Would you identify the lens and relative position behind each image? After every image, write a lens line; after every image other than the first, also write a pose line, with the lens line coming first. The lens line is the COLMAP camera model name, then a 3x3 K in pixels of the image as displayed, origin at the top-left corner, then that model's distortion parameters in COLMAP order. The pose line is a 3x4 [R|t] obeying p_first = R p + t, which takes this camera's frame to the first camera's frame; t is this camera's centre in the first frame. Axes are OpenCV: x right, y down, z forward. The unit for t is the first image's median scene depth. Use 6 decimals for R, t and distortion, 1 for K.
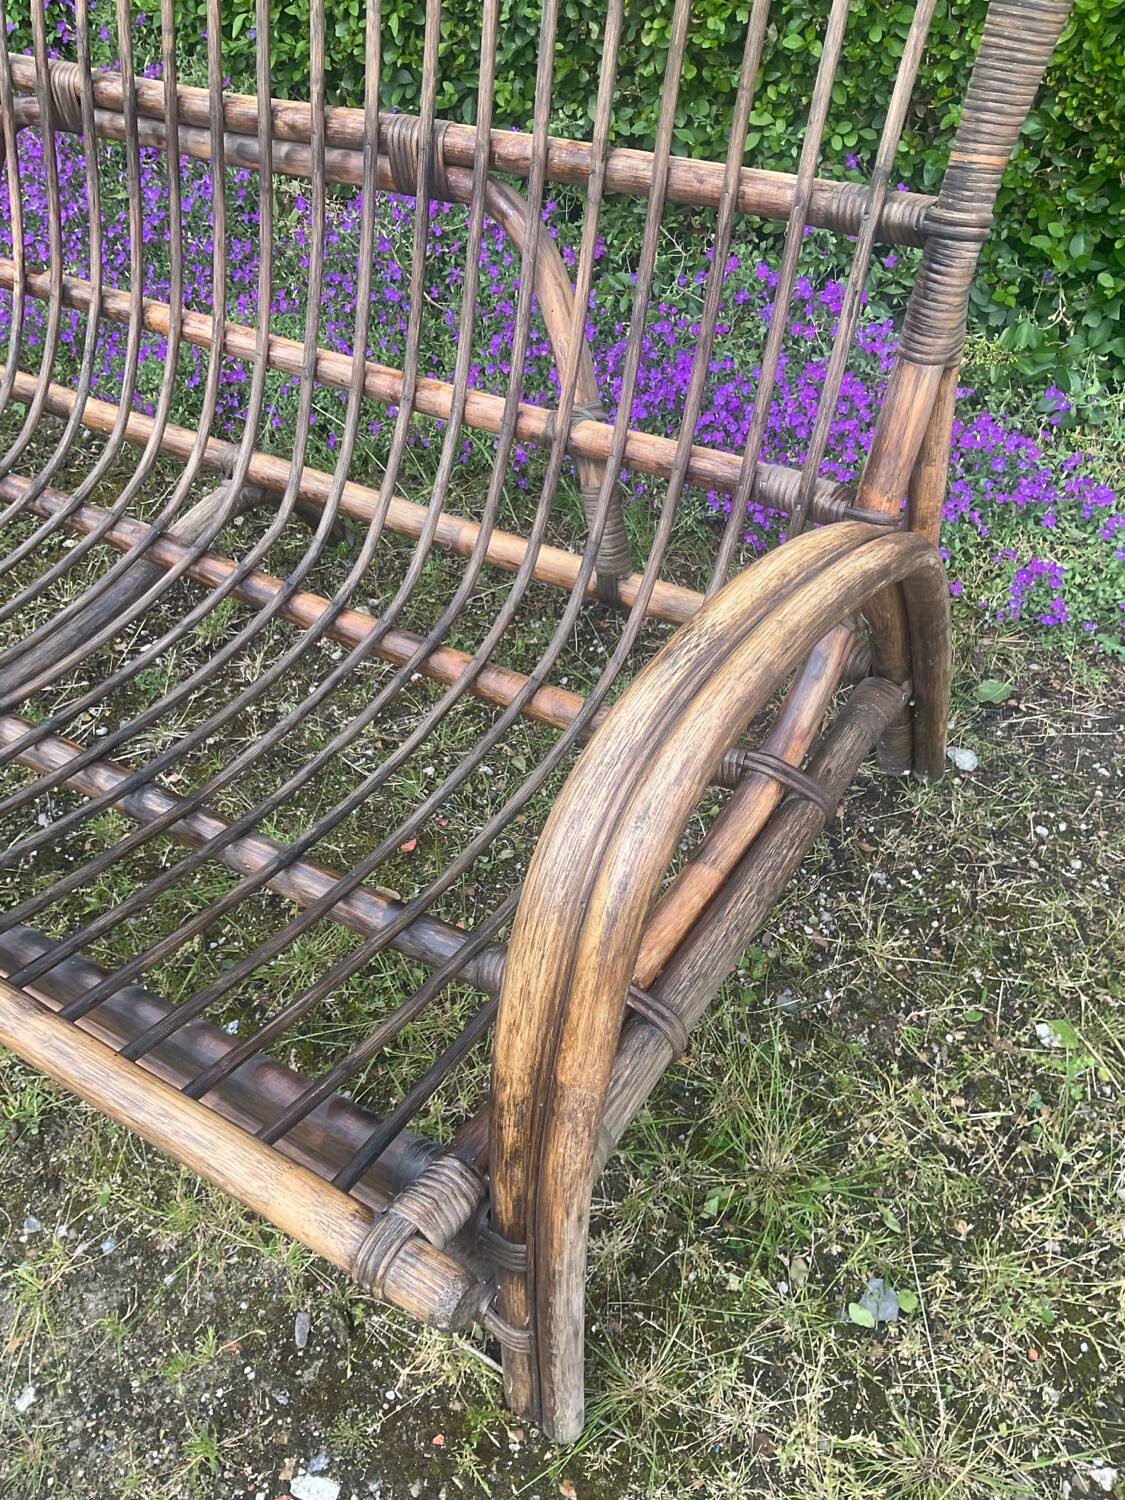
lens RADIAL K [[1255.8, 0, 563.0], [0, 1255.8, 745.4], [0, 0, 1]] dist [0.023808, -0.060193]
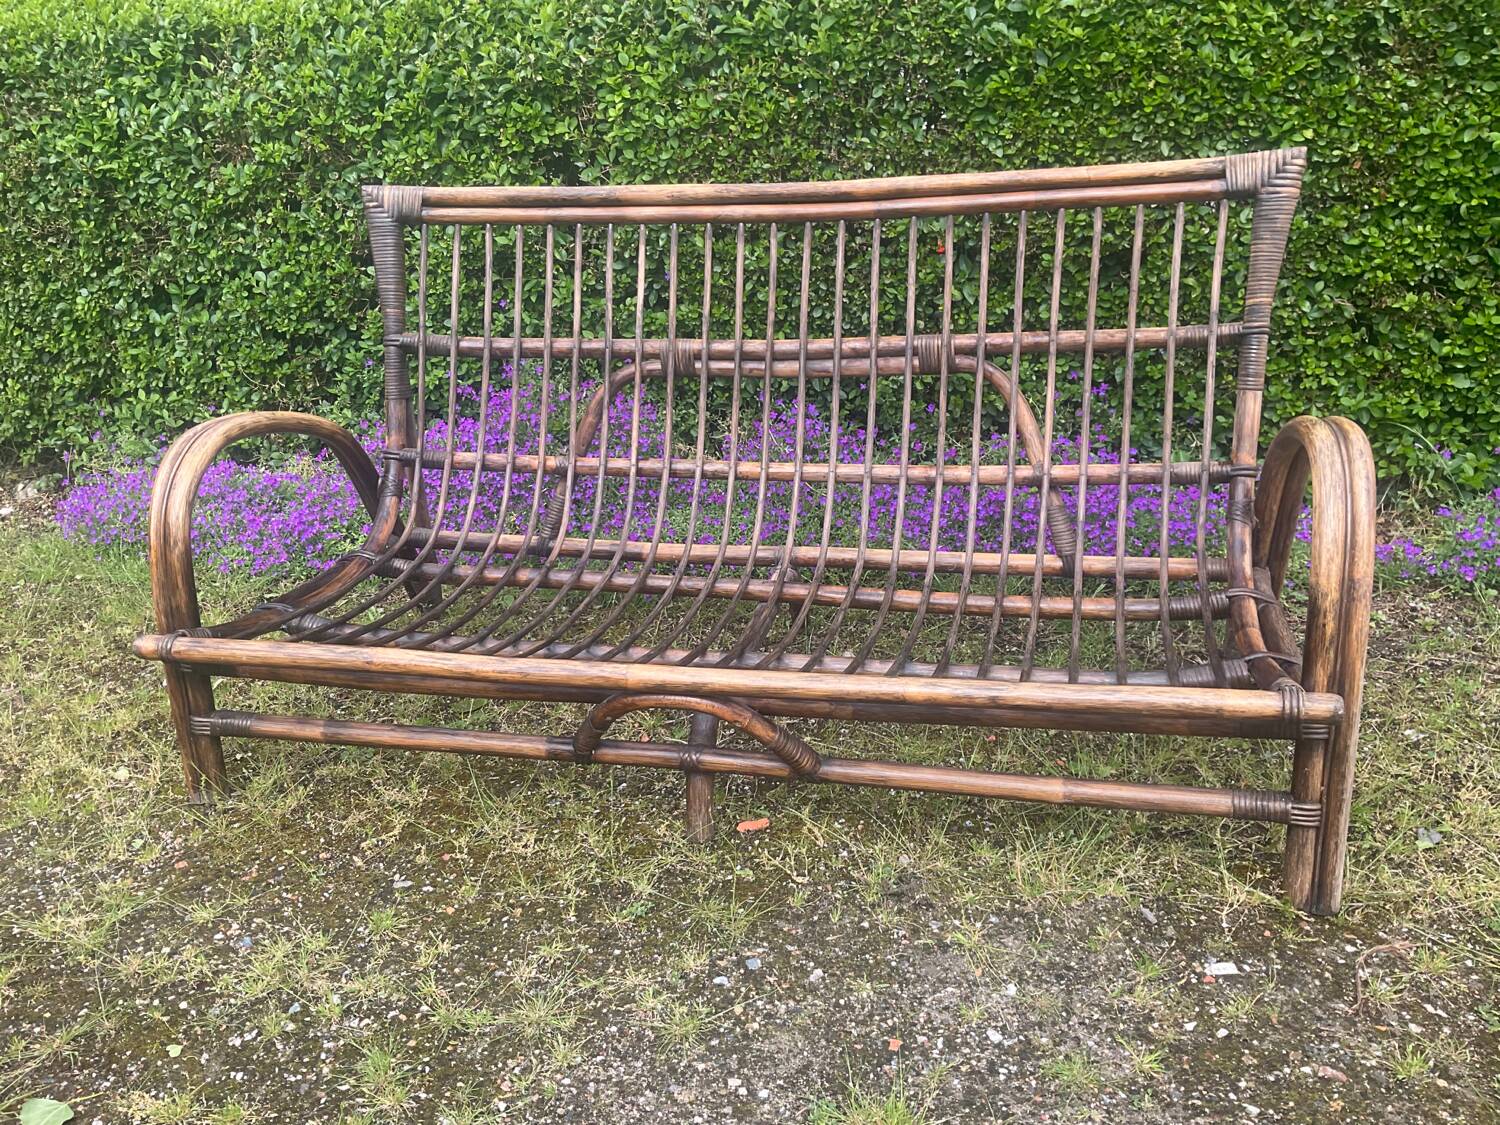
lens RADIAL K [[1255.8, 0, 736.8], [0, 1255.8, 555.0], [0, 0, 1]] dist [0.023808, -0.060193]
pose [[0.954096, -0.088740, 0.286053, -0.950673], [0.209649, 0.879963, -0.426277, 0.533827], [-0.213889, 0.466680, 0.858173, -0.407789]]
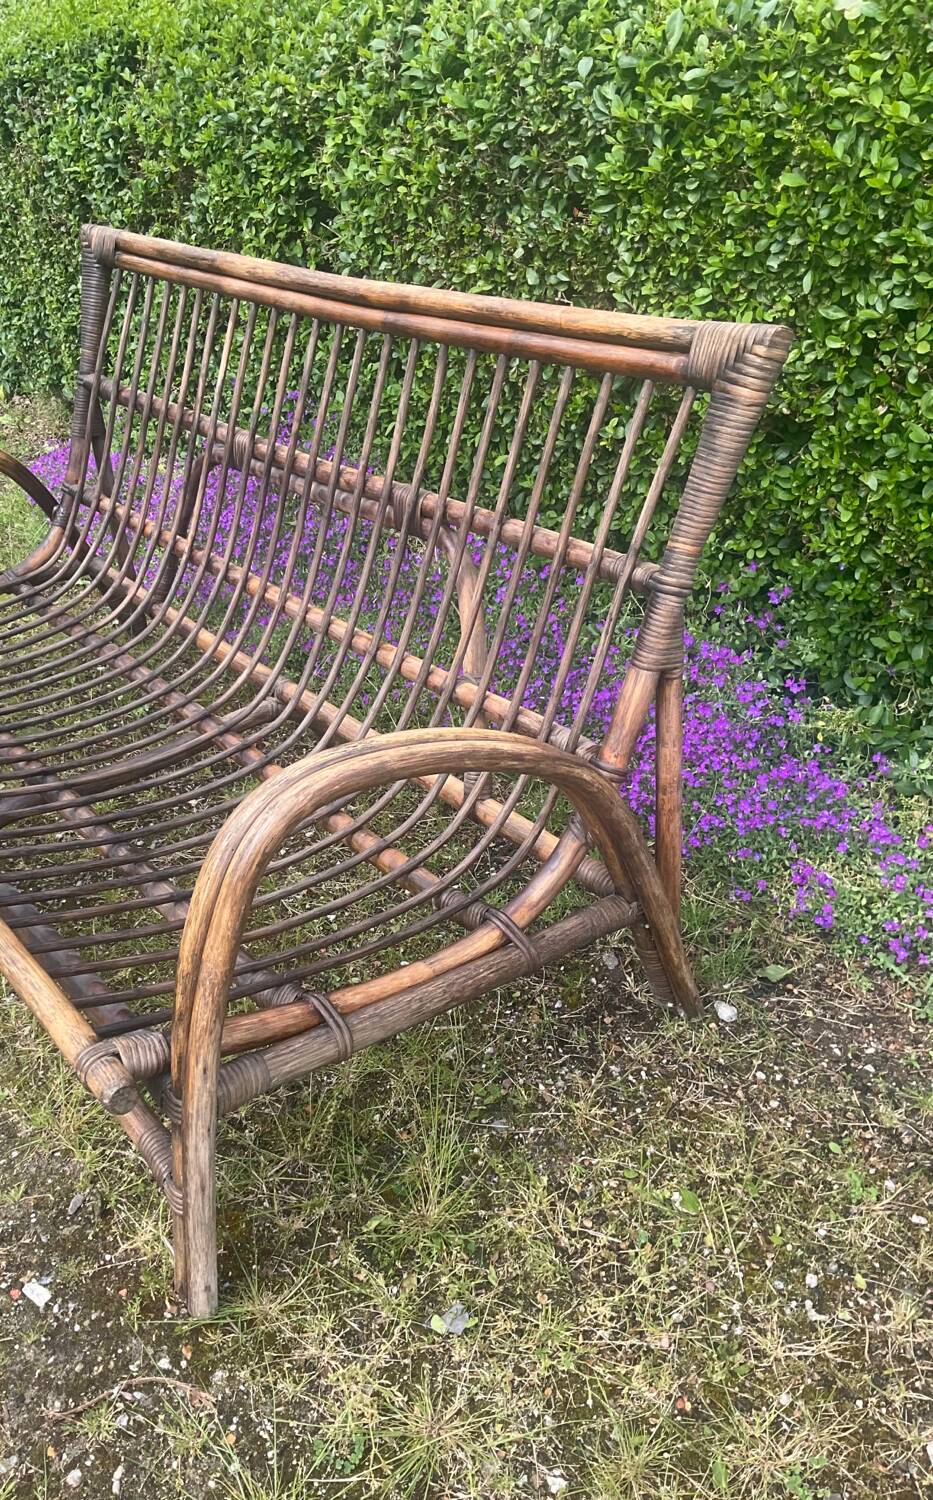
lens RADIAL K [[1252.5, 0, 359.9], [0, 1252.5, 736.4], [0, 0, 1]] dist [0.041675, -0.104157]
pose [[0.923097, 0.202150, -0.327151, 0.387091], [-0.288437, 0.926593, -0.241308, 0.185503], [0.254355, 0.317113, 0.913642, -0.345542]]
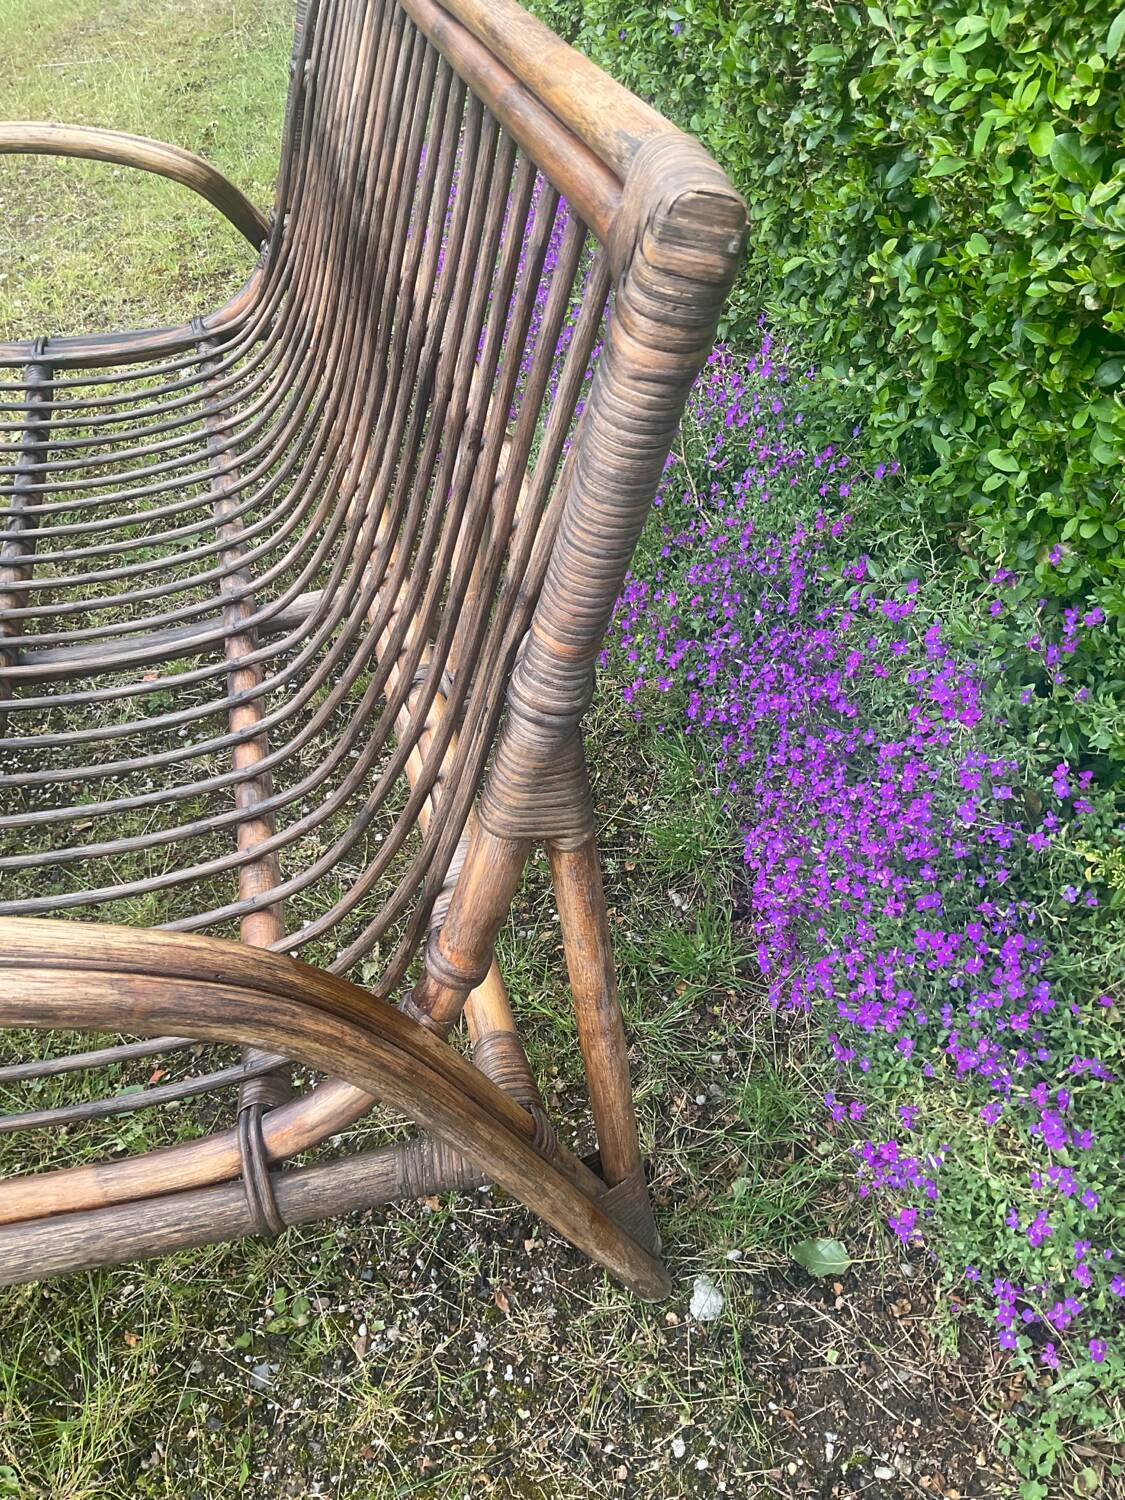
lens RADIAL K [[1255.8, 0, 560.3], [0, 1255.8, 742.4], [0, 0, 1]] dist [0.023808, -0.060193]
pose [[0.713477, 0.480273, -0.510185, 0.557238], [-0.501392, 0.858572, 0.107053, -0.367106], [0.489445, 0.179423, 0.853376, 0.277854]]
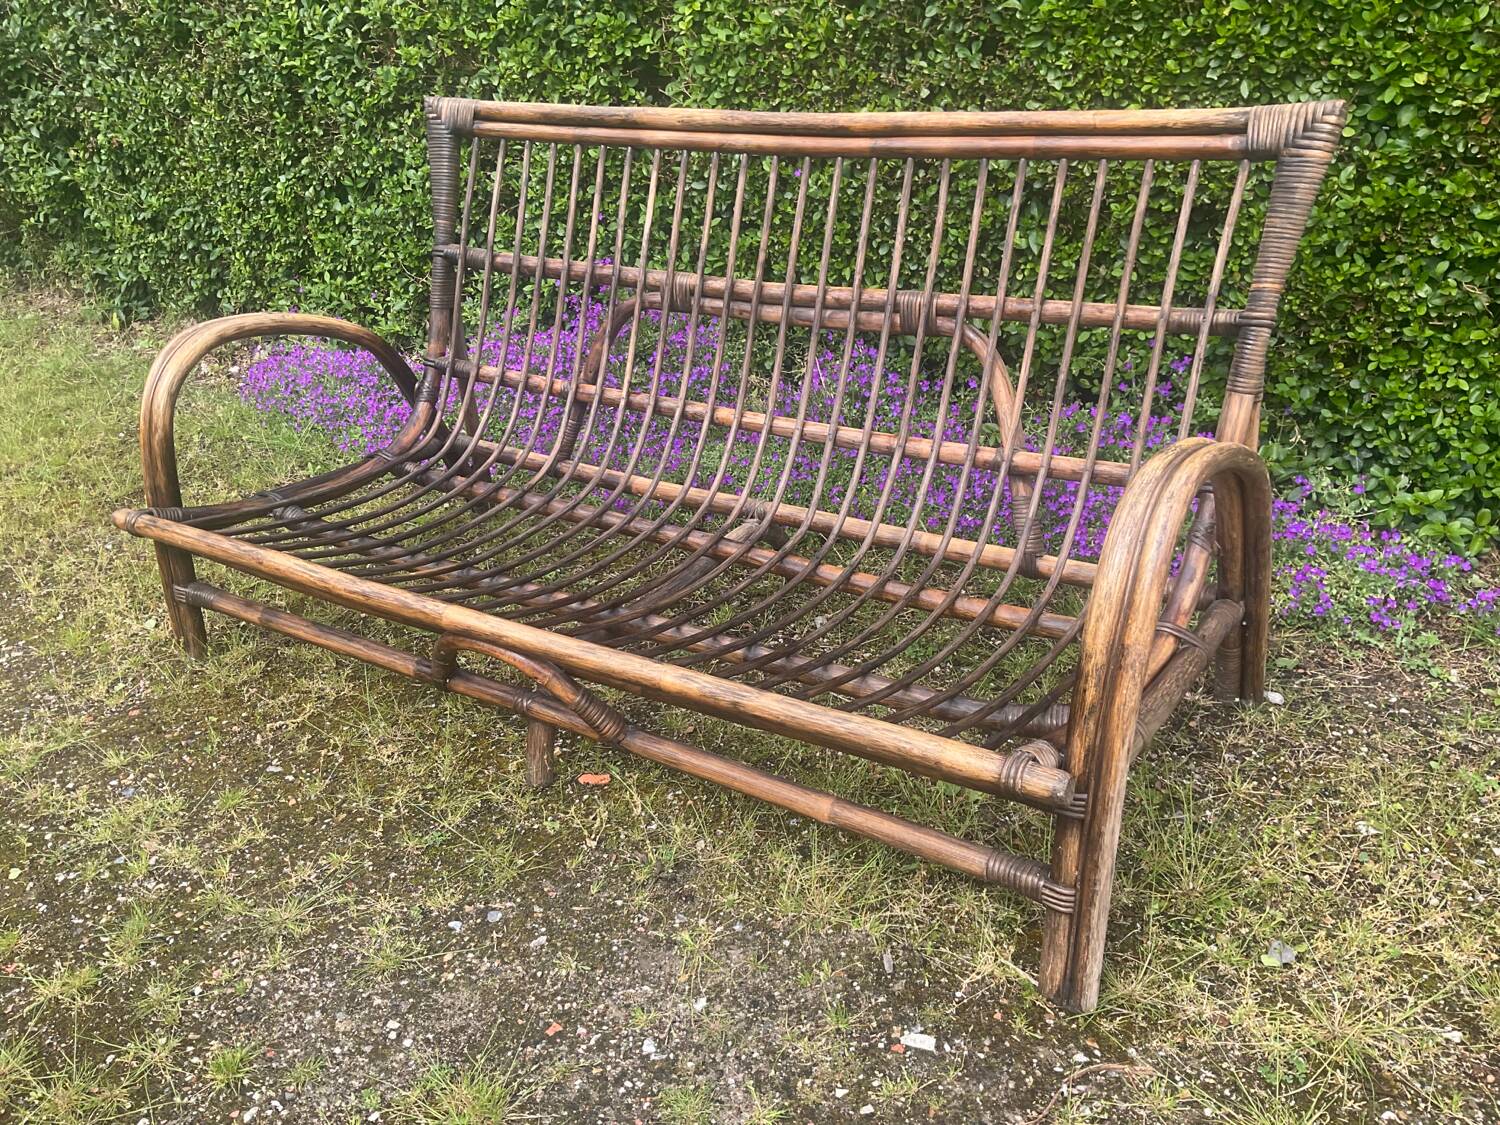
lens RADIAL K [[1255.8, 0, 739.1], [0, 1255.8, 558.3], [0, 0, 1]] dist [0.023808, -0.060193]
pose [[0.999253, 0.032992, -0.020137, -0.309747], [-0.038134, 0.926504, -0.374347, 0.490242], [0.006306, 0.374835, 0.927070, -0.460273]]
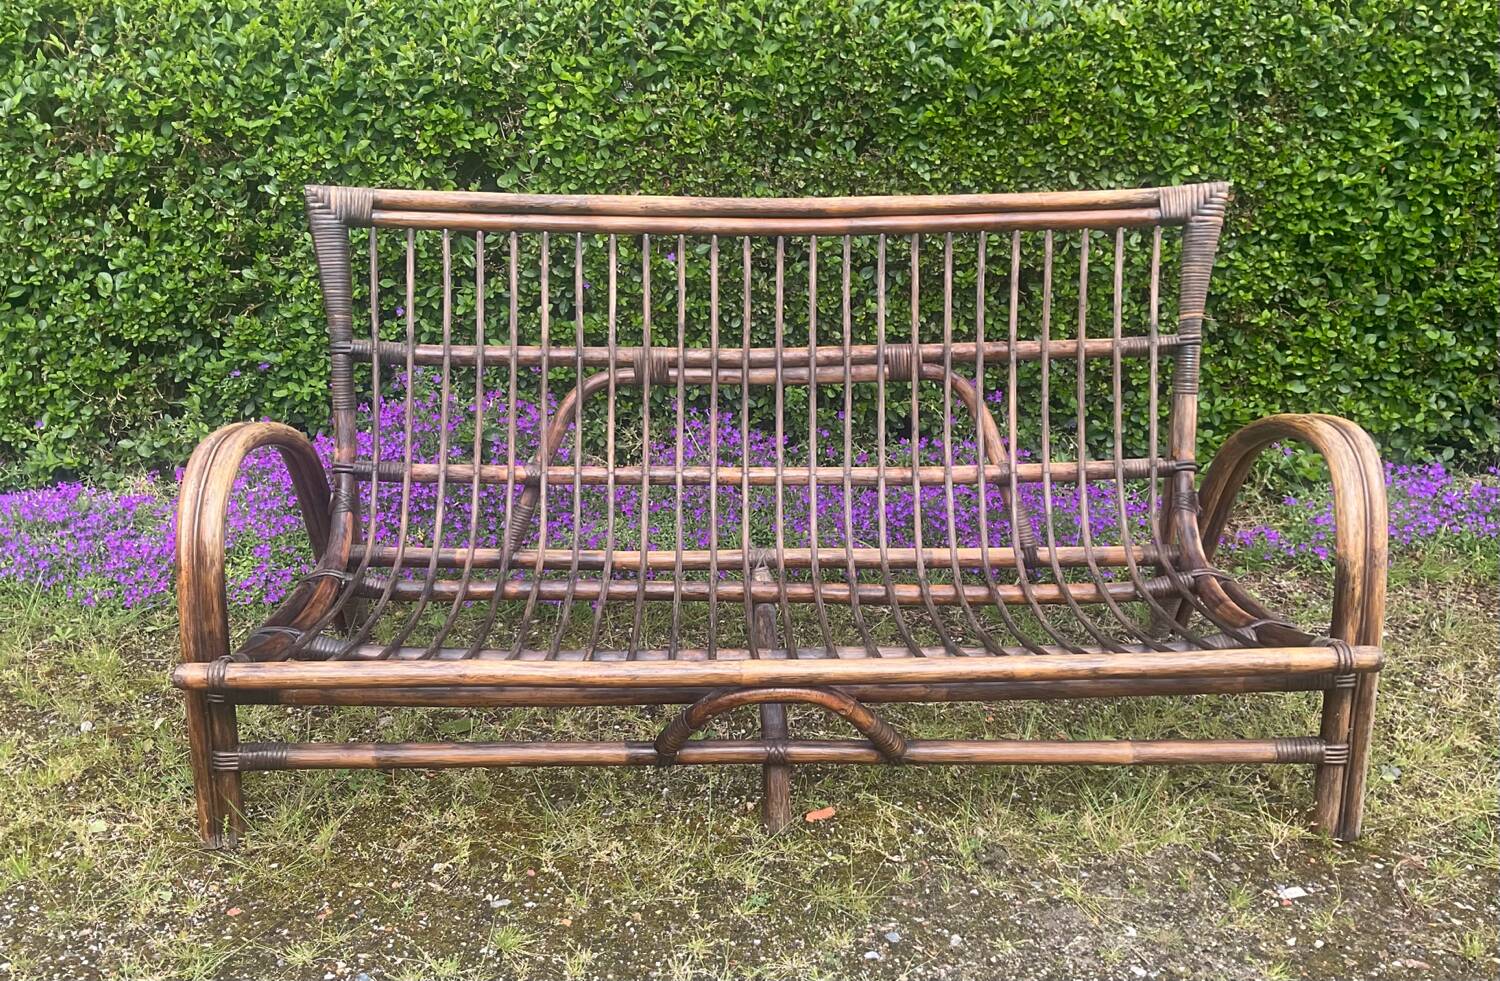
lens RADIAL K [[1329.4, 0, 693.3], [0, 1329.4, 526.9], [0, 0, 1]] dist [0.040789, -0.090858]
pose [[0.845453, -0.104436, 0.523739, -1.511776], [0.346623, 0.853370, -0.389374, 0.461725], [-0.406279, 0.510737, 0.757684, -0.332341]]
